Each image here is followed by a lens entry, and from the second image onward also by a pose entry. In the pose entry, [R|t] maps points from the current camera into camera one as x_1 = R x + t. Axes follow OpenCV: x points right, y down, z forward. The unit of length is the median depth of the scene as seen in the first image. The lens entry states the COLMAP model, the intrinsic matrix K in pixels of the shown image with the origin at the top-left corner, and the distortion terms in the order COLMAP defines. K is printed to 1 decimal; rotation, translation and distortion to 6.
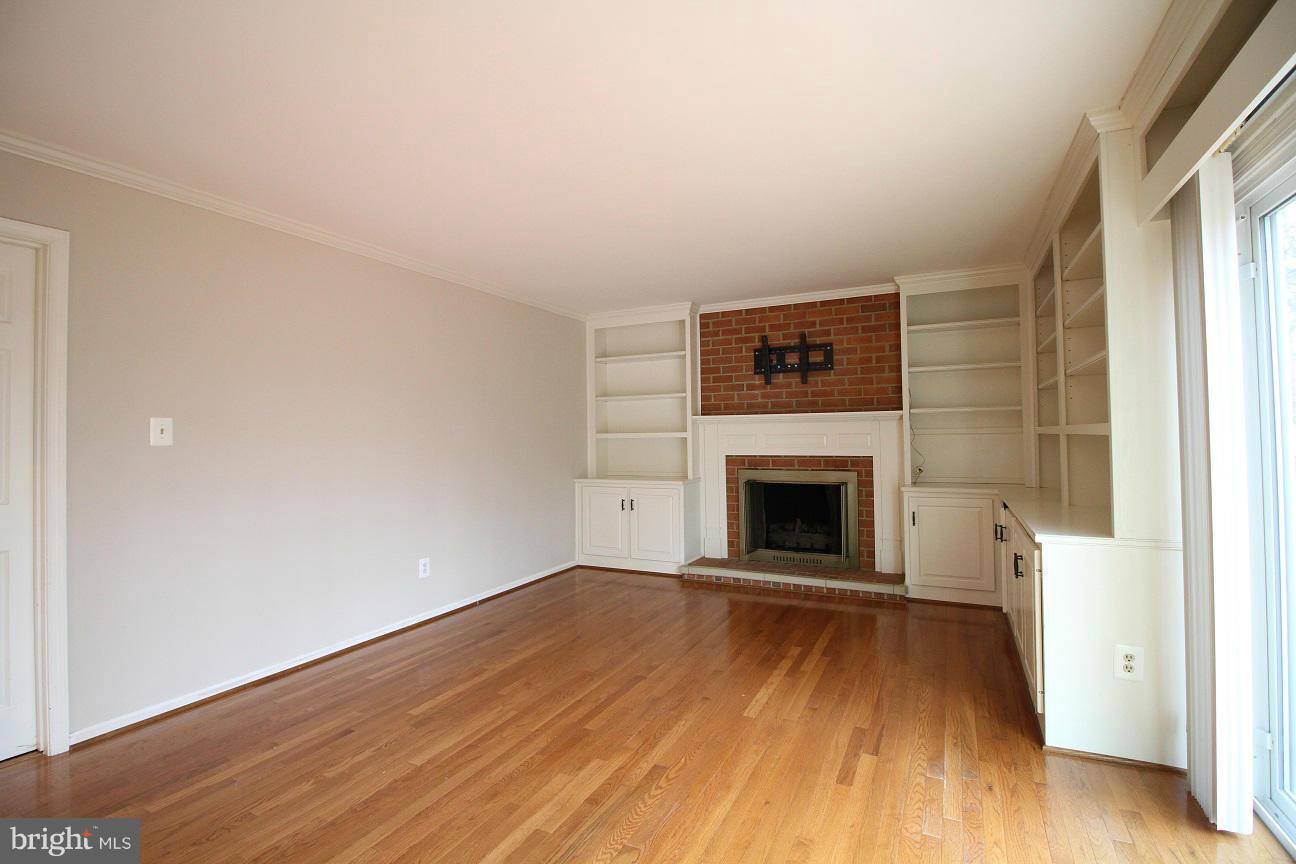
lens RADIAL K [[605.0, 0, 637.8], [0, 605.0, 423.5], [0, 0, 1]] dist [0.001058, -0.000612]
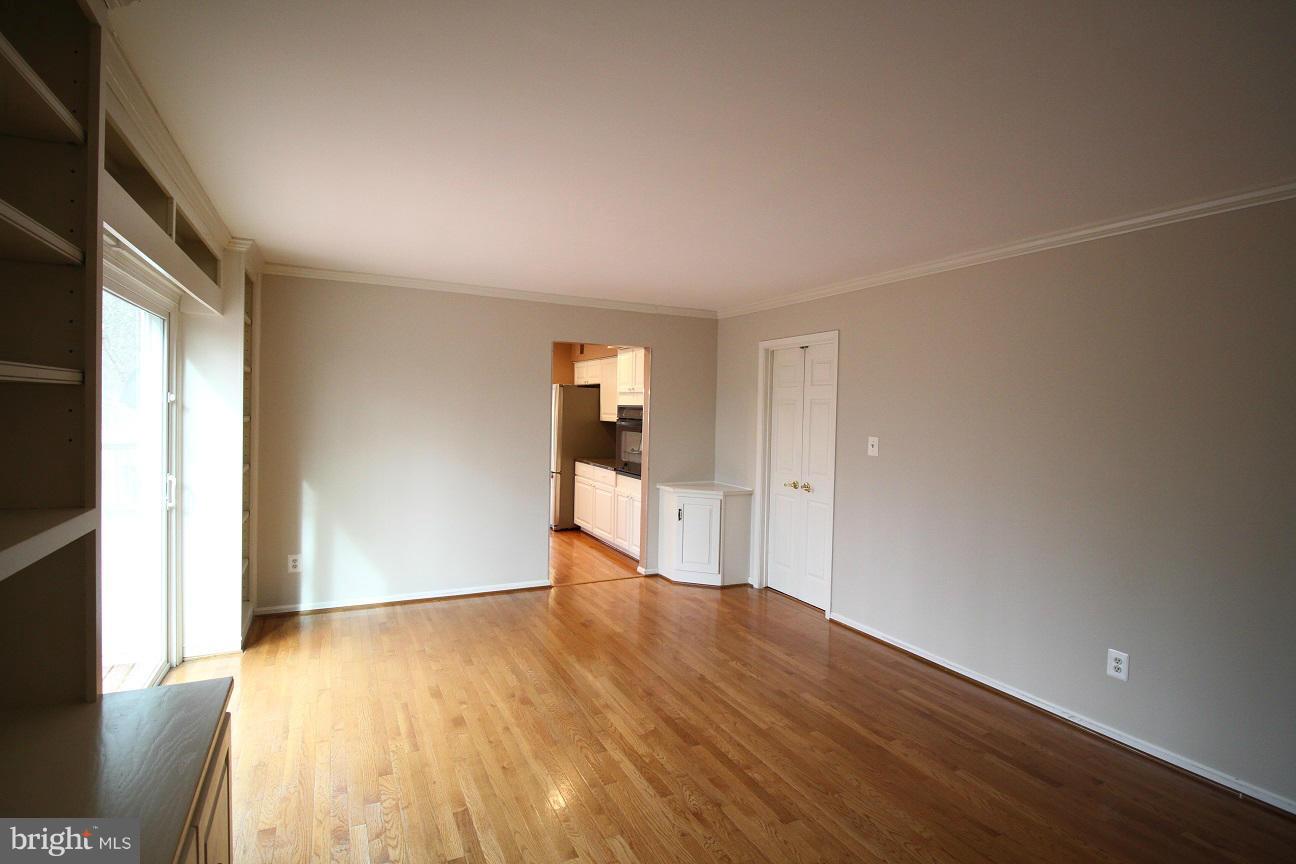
lens RADIAL K [[605.0, 0, 636.7], [0, 605.0, 425.7], [0, 0, 1]] dist [0.001058, -0.000612]
pose [[-0.581462, 0.017299, -0.813390, 0.825855], [0.000461, 0.999781, 0.020934, -0.074275], [0.813574, 0.011798, -0.581342, 1.523676]]
